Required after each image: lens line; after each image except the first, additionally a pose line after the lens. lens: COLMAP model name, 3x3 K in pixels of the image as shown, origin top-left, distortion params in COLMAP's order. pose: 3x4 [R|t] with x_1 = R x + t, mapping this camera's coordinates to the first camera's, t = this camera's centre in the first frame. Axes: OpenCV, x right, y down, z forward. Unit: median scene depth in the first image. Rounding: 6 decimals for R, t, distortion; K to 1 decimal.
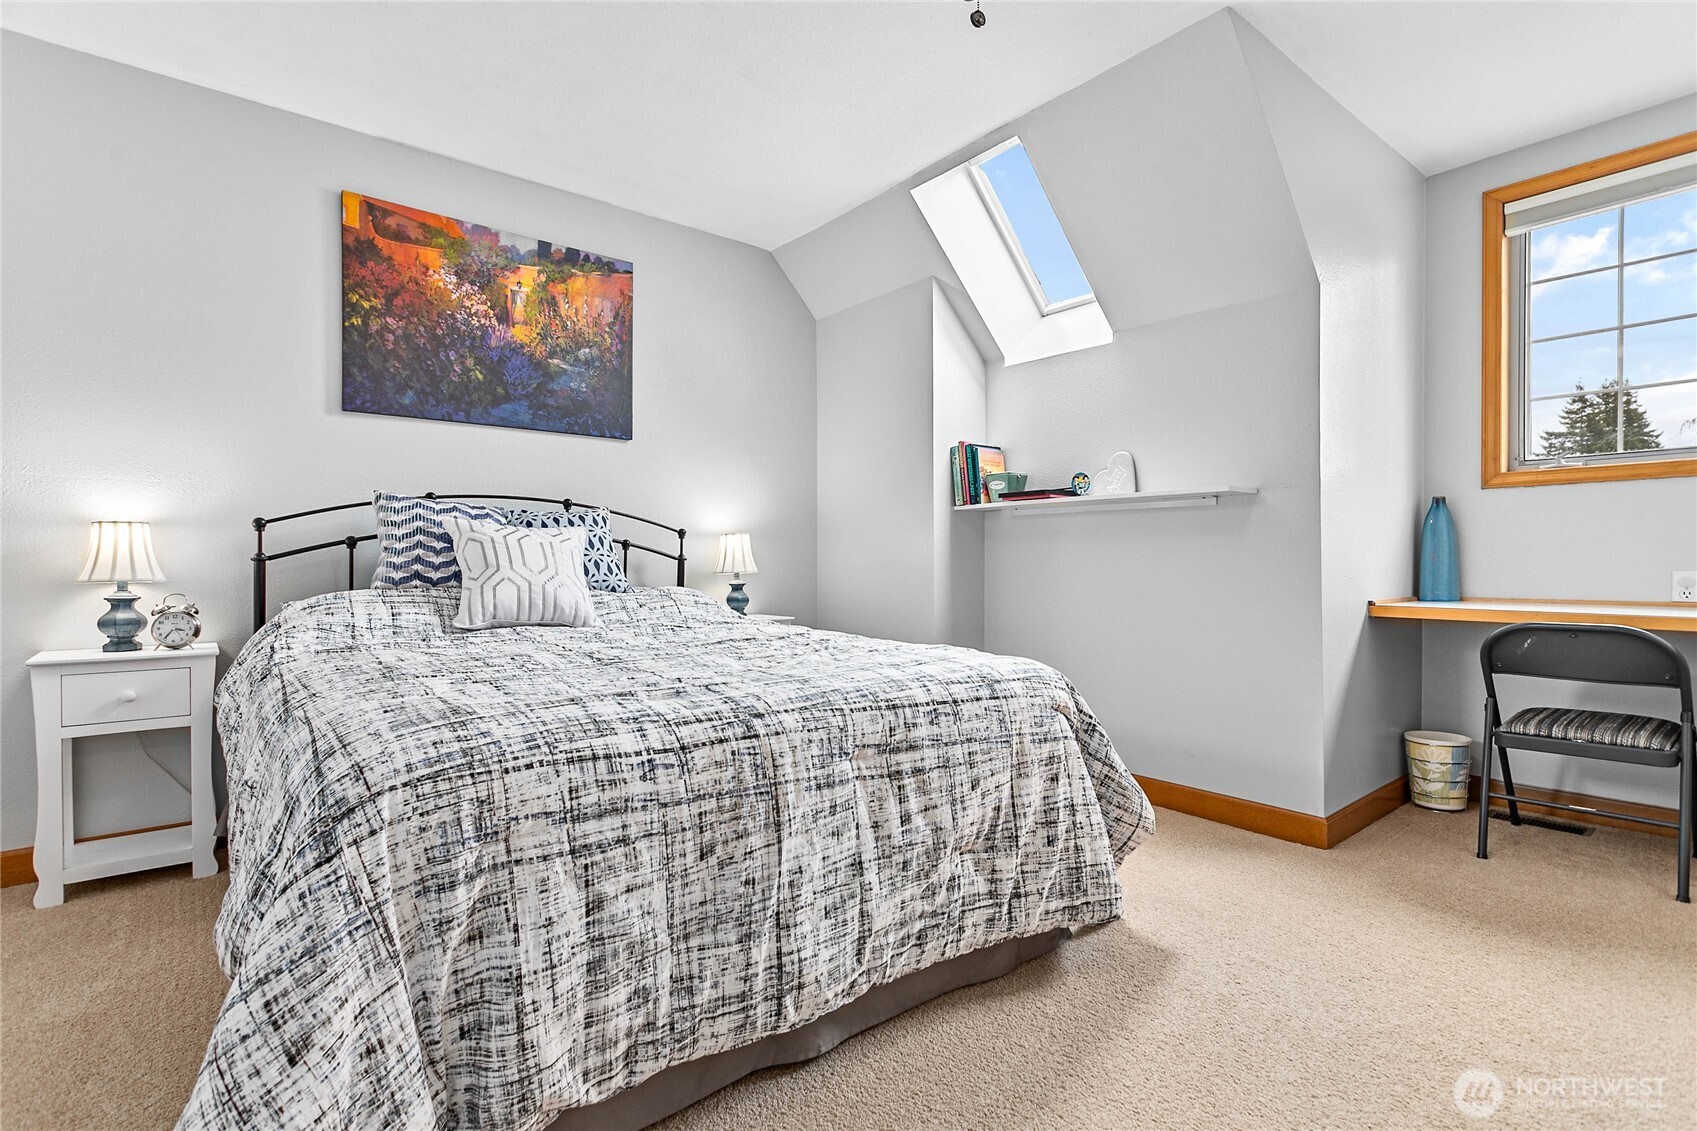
lens RADIAL K [[812.5, 0, 846.3], [0, 812.5, 563.6], [0, 0, 1]] dist [0.010585, 0.000530]
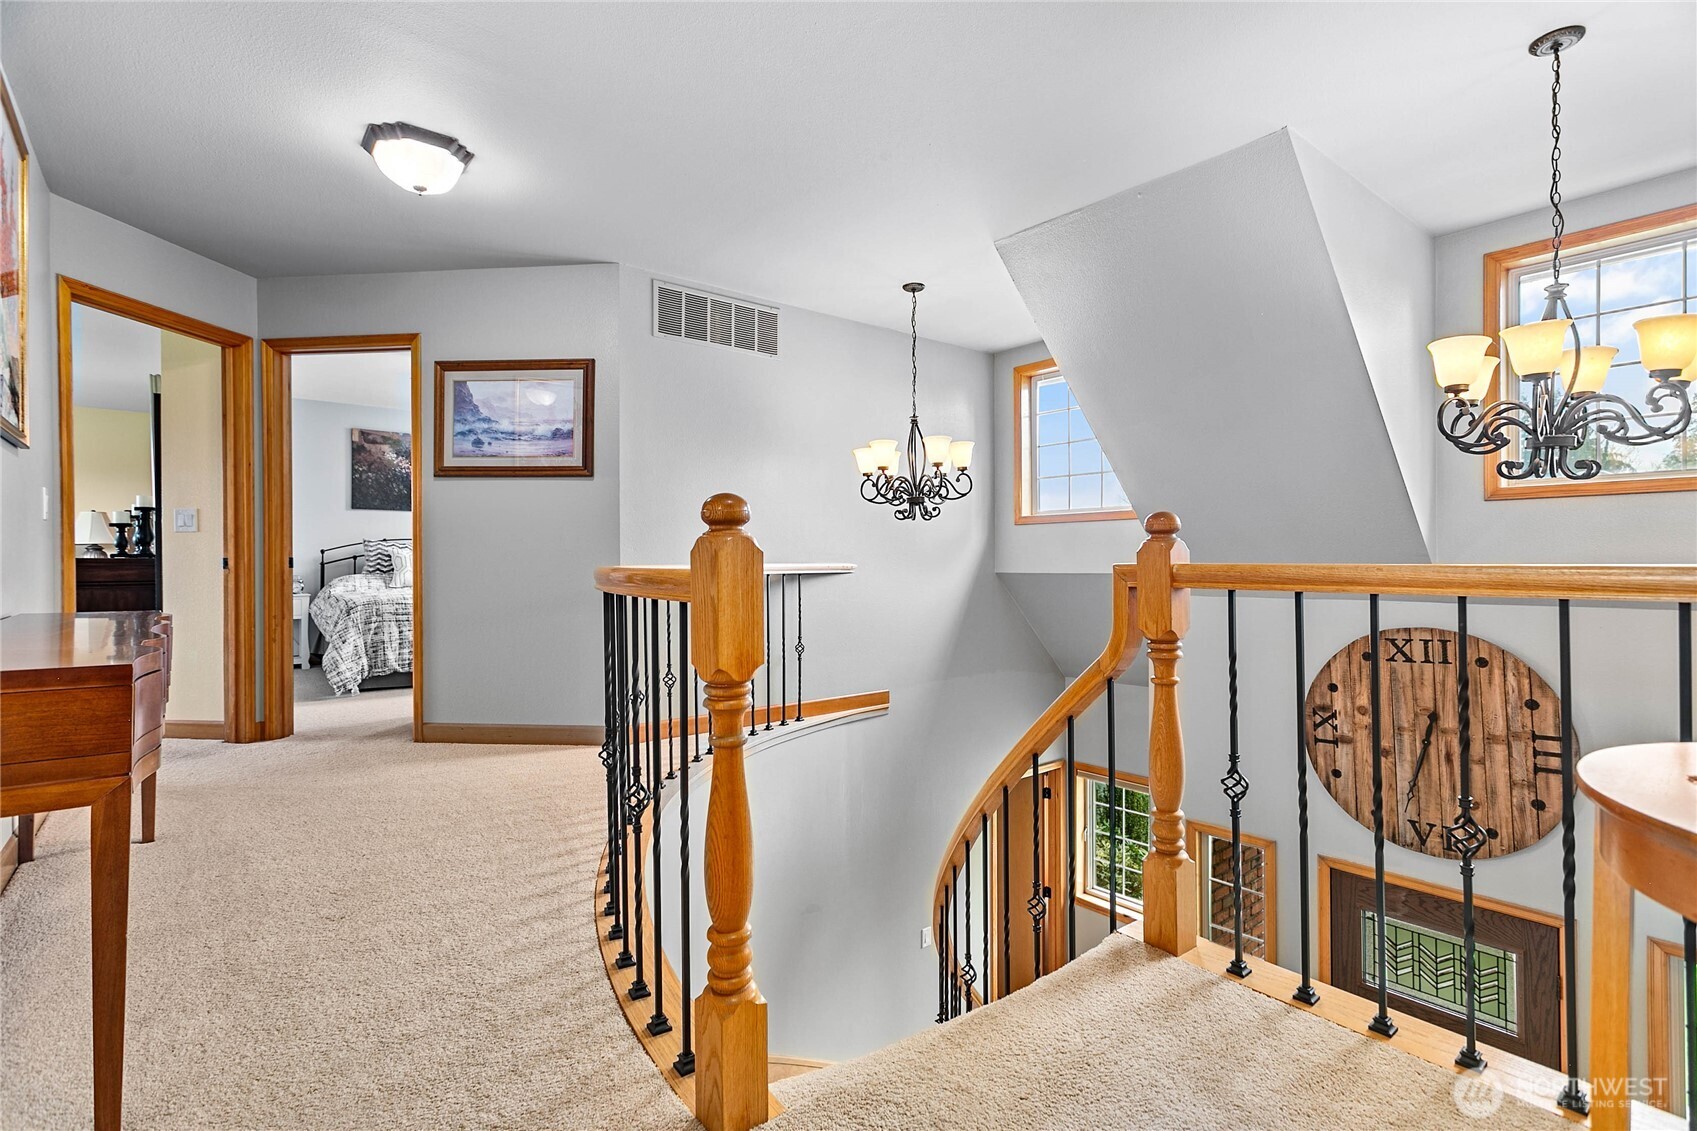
lens RADIAL K [[812.5, 0, 850.5], [0, 812.5, 562.9], [0, 0, 1]] dist [0.010585, 0.000530]
pose [[0.999989, 0.000461, -0.004689, 1.137956], [-0.000489, 0.999982, -0.005947, 0.008229], [0.004686, 0.005950, 0.999971, -1.839548]]
